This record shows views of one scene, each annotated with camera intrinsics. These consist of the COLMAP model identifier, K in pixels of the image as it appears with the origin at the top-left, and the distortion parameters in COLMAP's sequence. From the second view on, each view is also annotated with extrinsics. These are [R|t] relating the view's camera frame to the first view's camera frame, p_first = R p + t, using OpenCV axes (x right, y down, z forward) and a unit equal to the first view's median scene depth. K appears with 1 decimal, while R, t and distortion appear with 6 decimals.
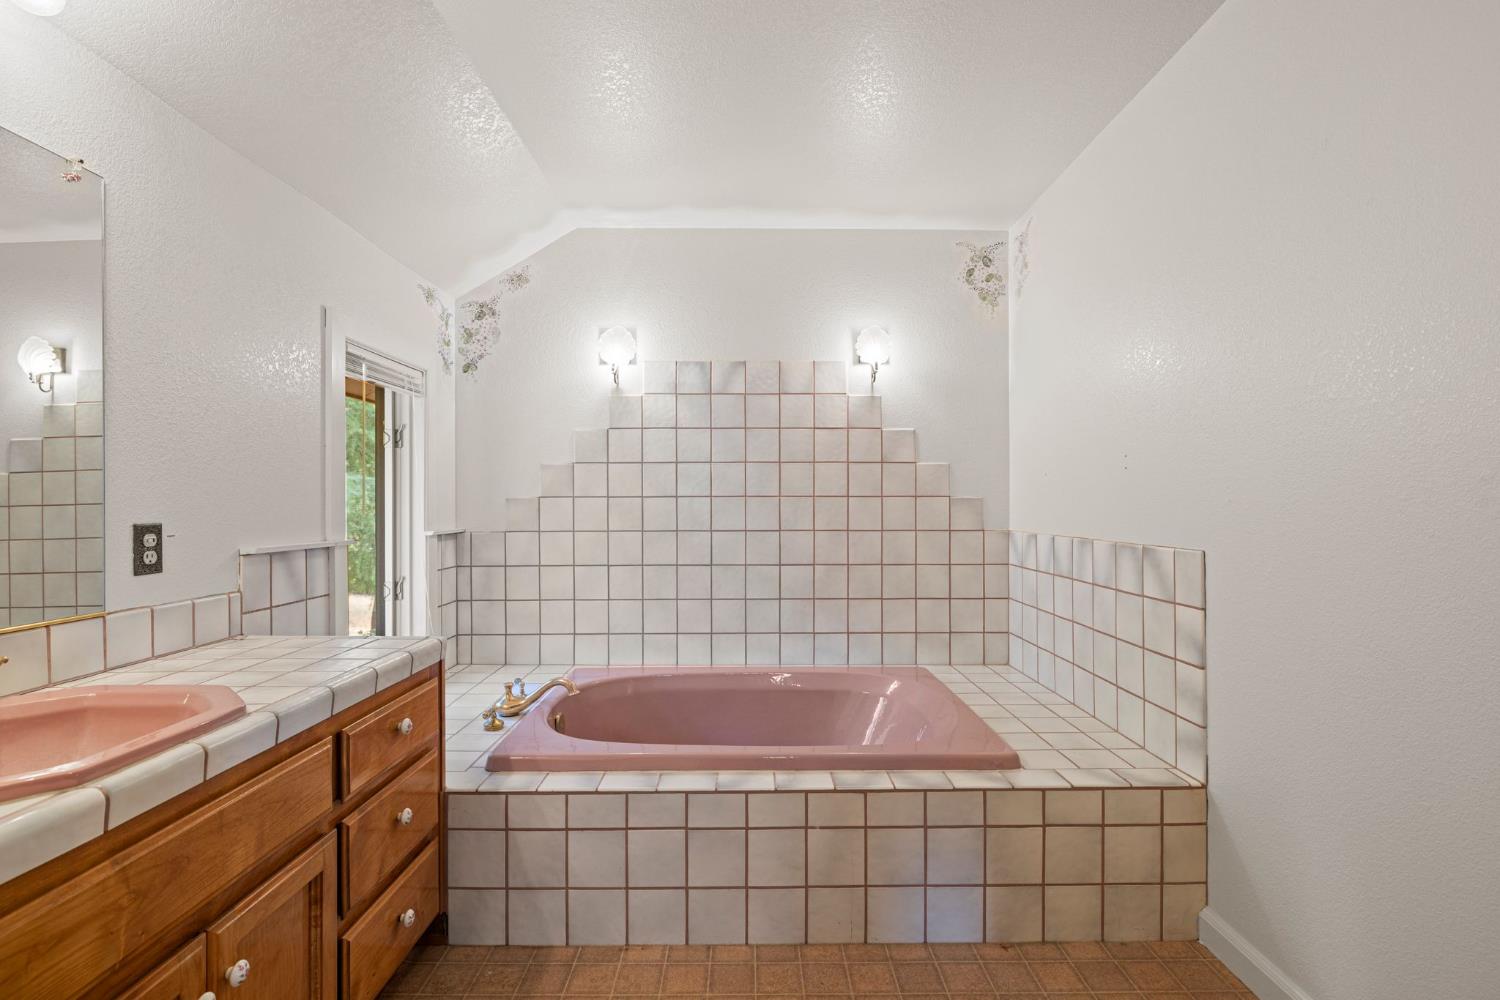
lens RADIAL K [[703.3, 0, 753.3], [0, 703.3, 500.0], [0, 0, 1]] dist [-0.008611, 0.002025]
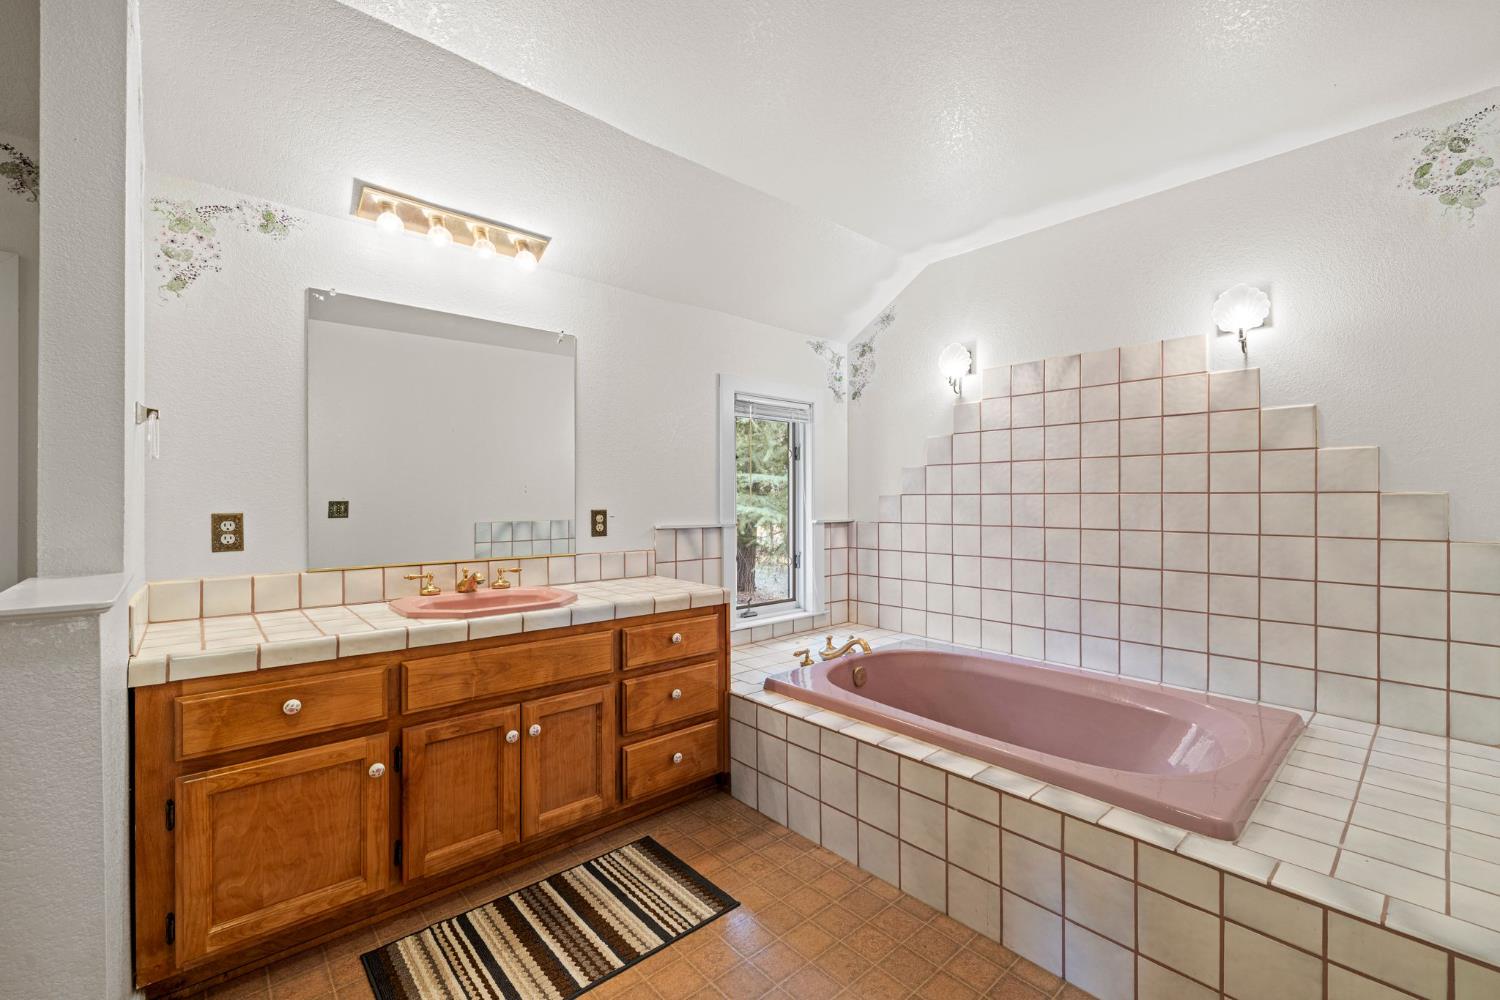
lens RADIAL K [[626.5, 0, 750.2], [0, 626.5, 501.1], [0, 0, 1]] dist [-0.003224, 0.001311]
pose [[0.659620, 0.004675, -0.751585, 0.420214], [0.000604, 0.999977, 0.006750, -0.000884], [0.751599, -0.004906, 0.659602, 0.109295]]
